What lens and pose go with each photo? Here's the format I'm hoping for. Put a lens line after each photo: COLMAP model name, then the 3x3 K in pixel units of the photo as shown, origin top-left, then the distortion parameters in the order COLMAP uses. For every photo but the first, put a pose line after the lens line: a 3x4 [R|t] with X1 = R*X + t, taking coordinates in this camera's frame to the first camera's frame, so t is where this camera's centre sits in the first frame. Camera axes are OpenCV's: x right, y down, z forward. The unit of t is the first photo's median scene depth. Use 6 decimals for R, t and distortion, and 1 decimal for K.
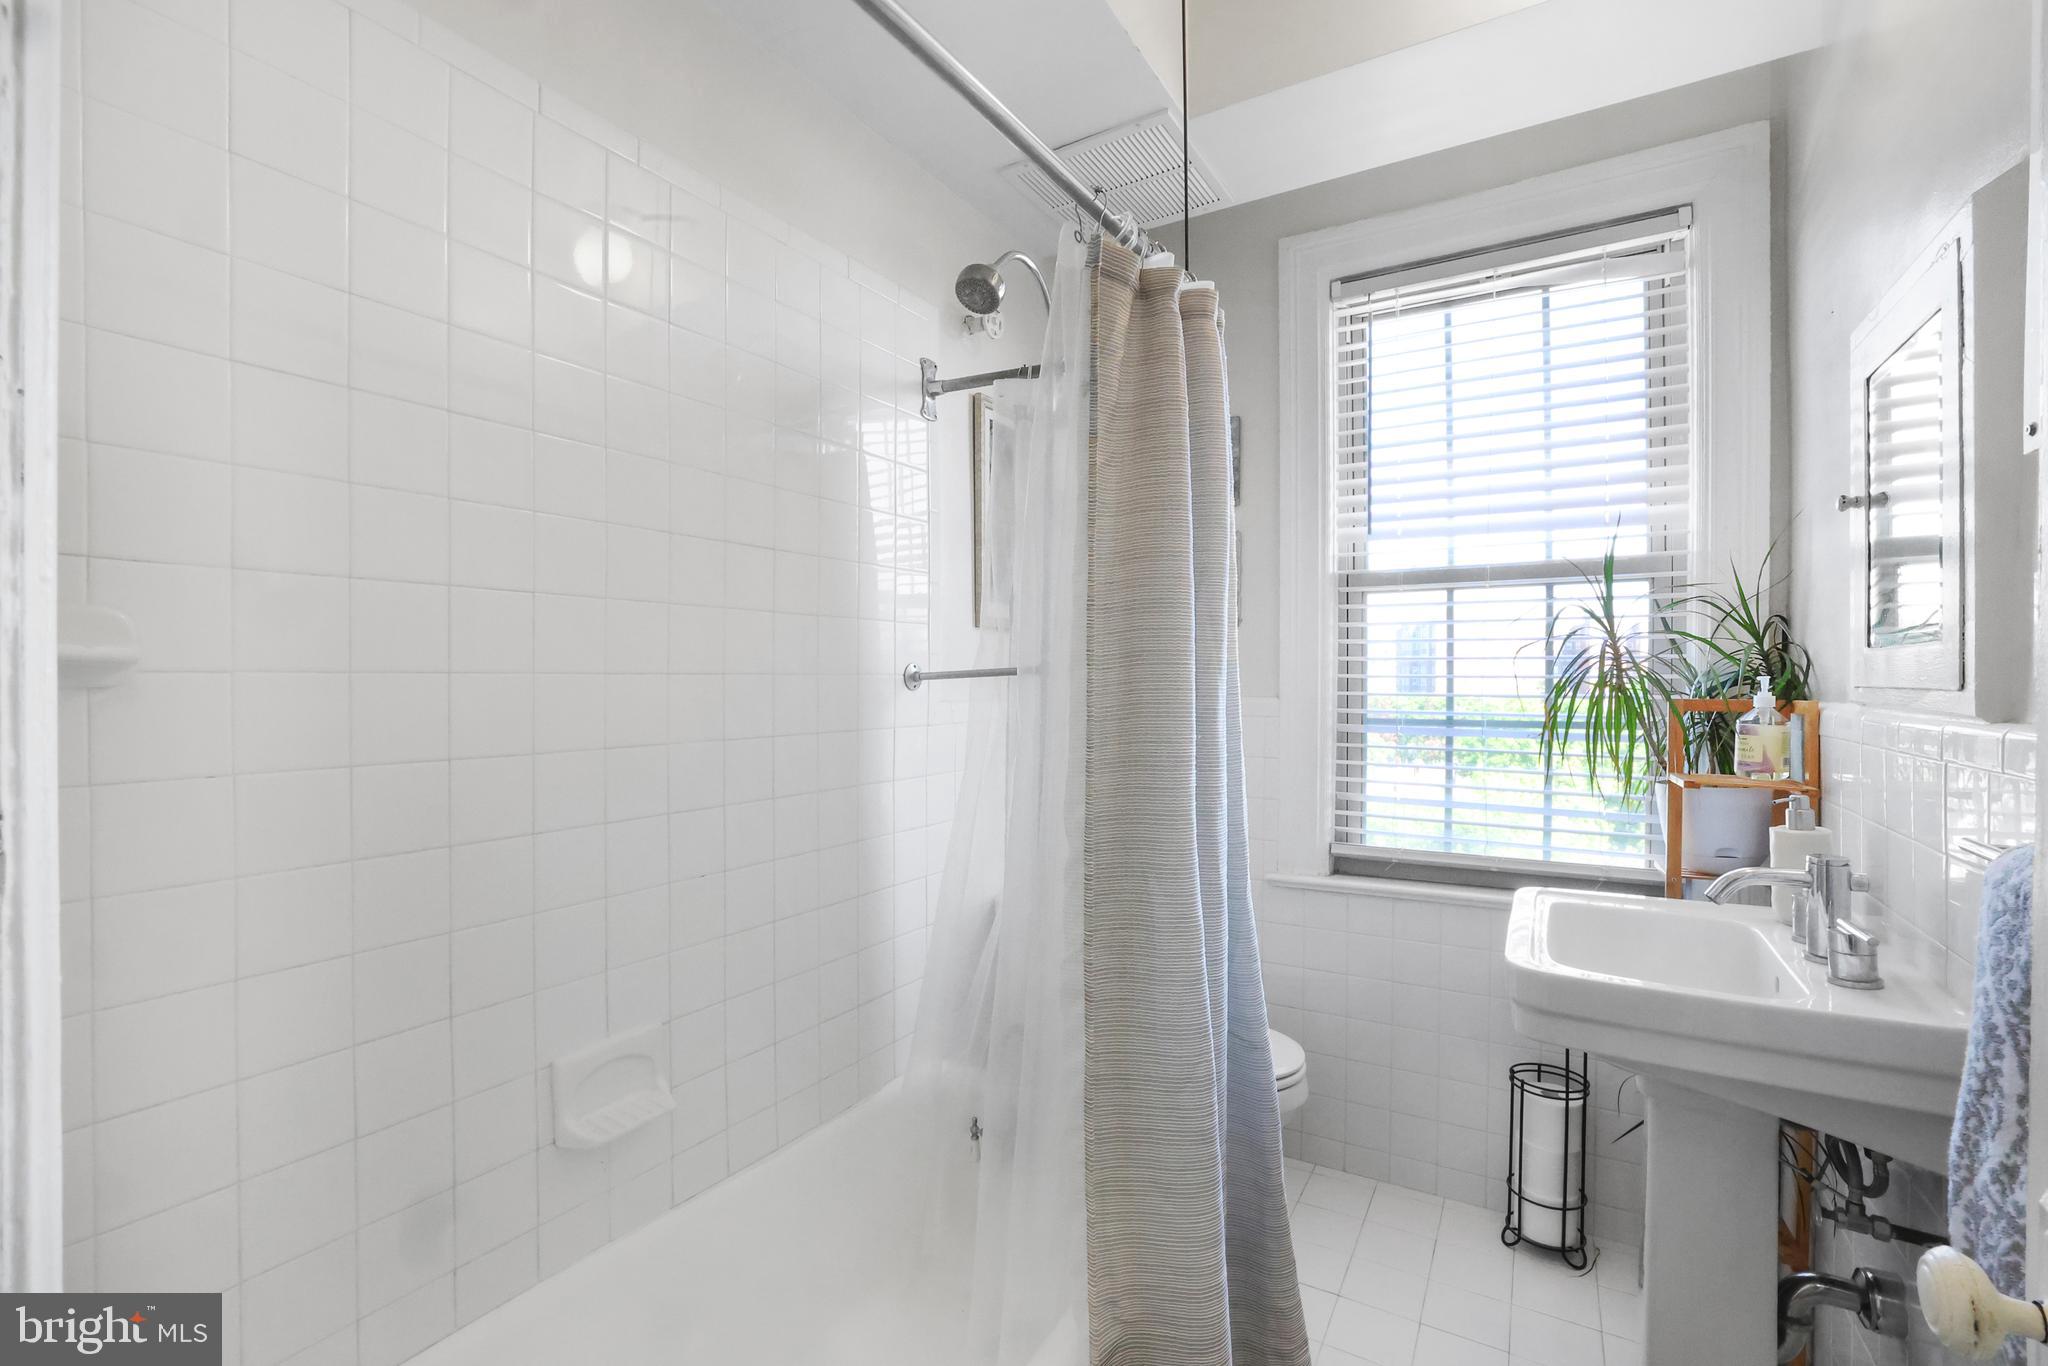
lens RADIAL K [[919.1, 0, 1031.4], [0, 919.1, 697.6], [0, 0, 1]] dist [-0.004226, 0.001352]
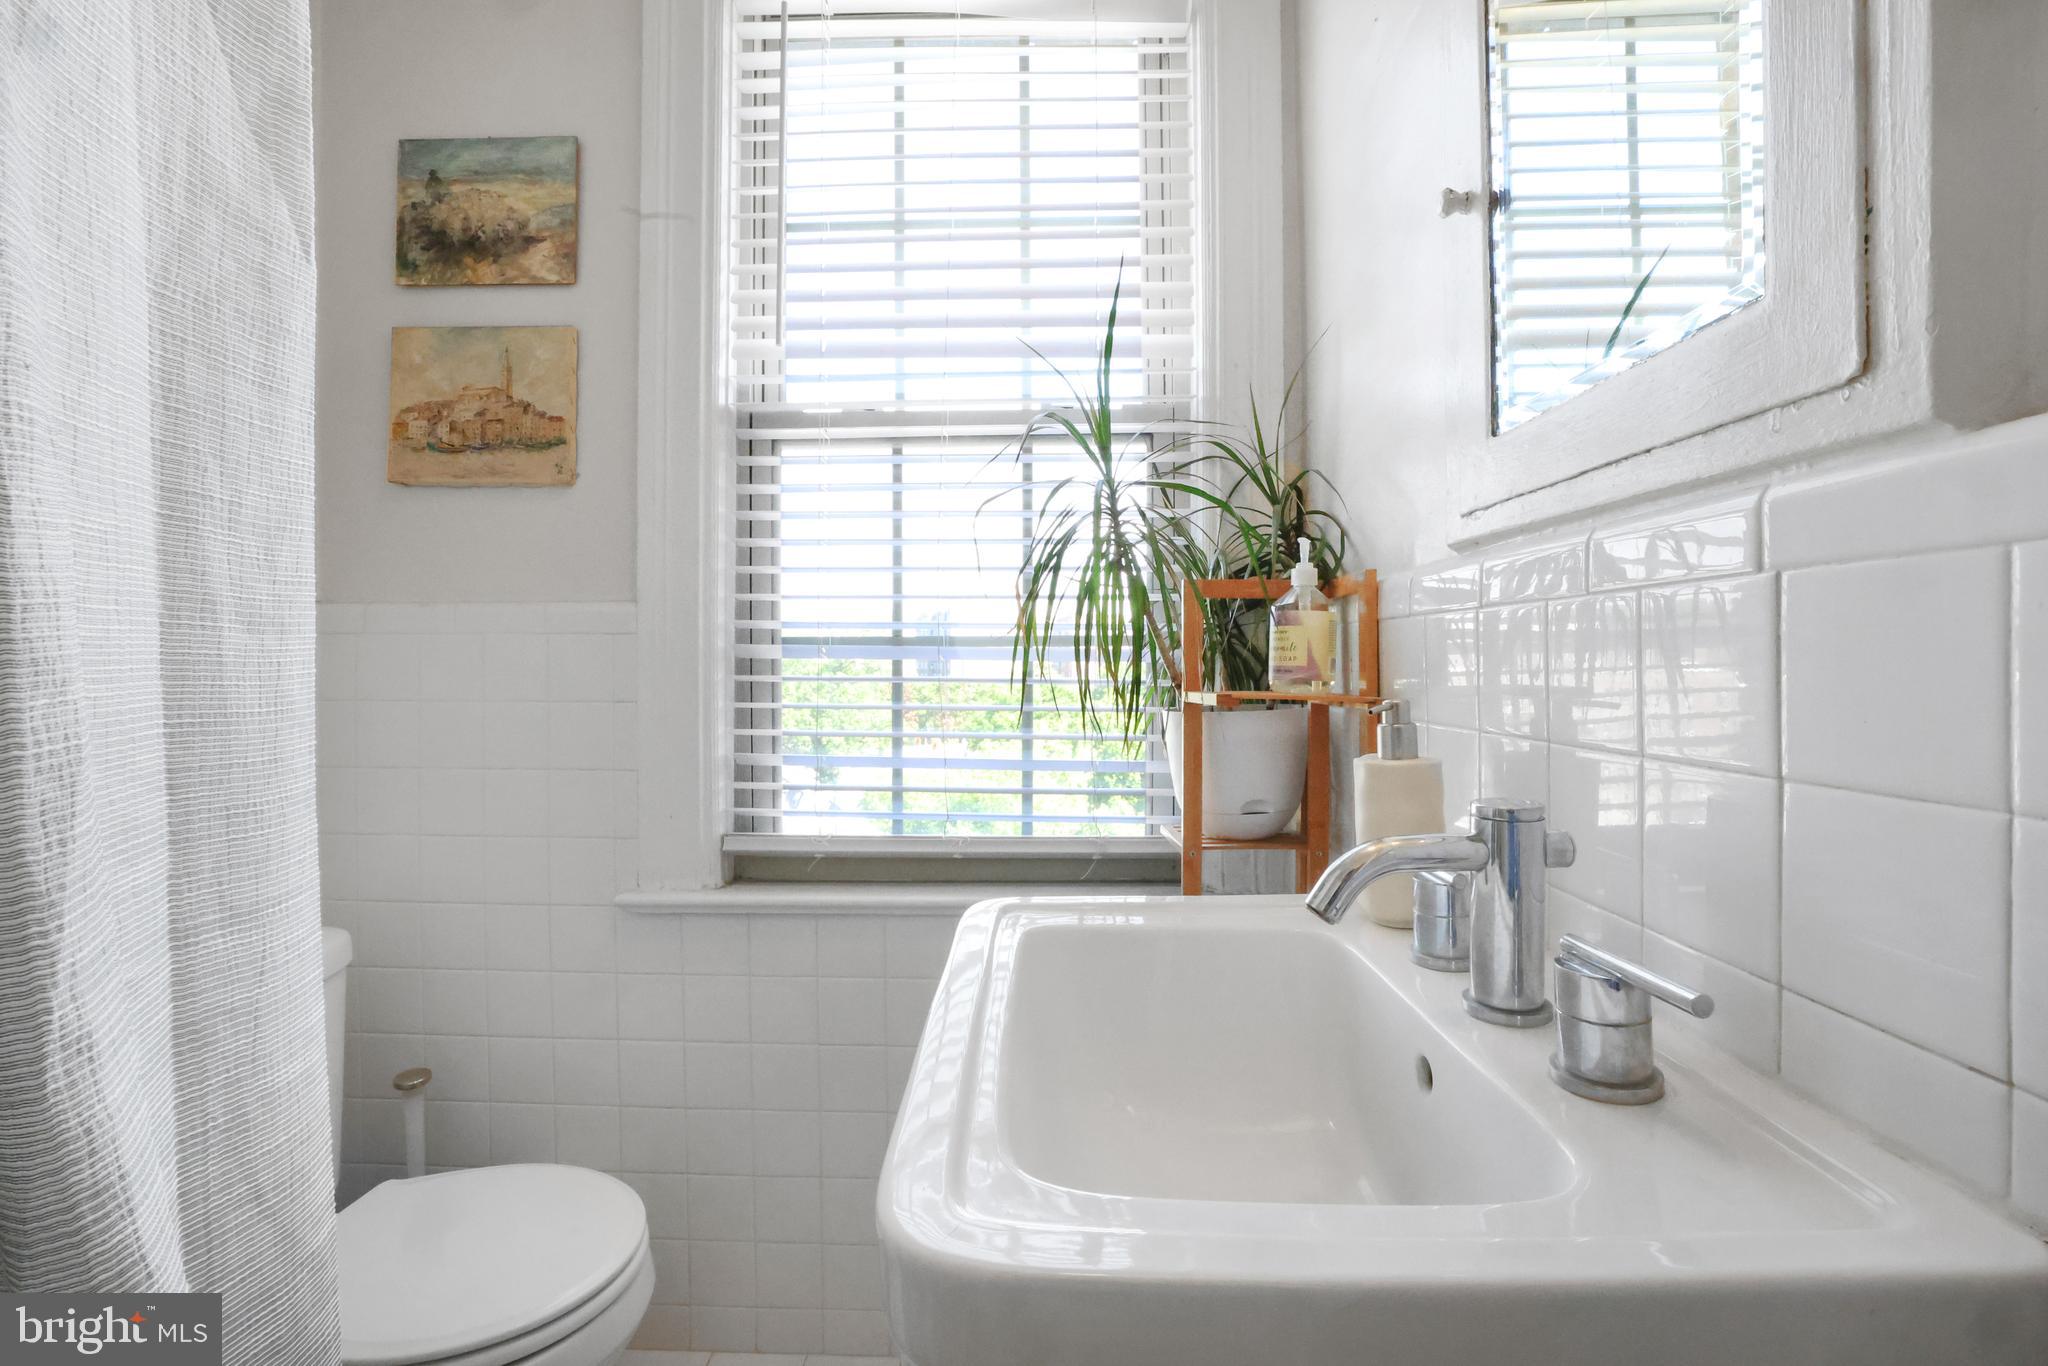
lens RADIAL K [[919.1, 0, 1012.4], [0, 919.1, 672.9], [0, 0, 1]] dist [-0.004226, 0.001352]
pose [[0.885785, -0.000622, 0.464095, 0.238020], [0.006283, 0.999924, -0.010652, 0.063364], [-0.464053, 0.012351, 0.885721, 0.402330]]
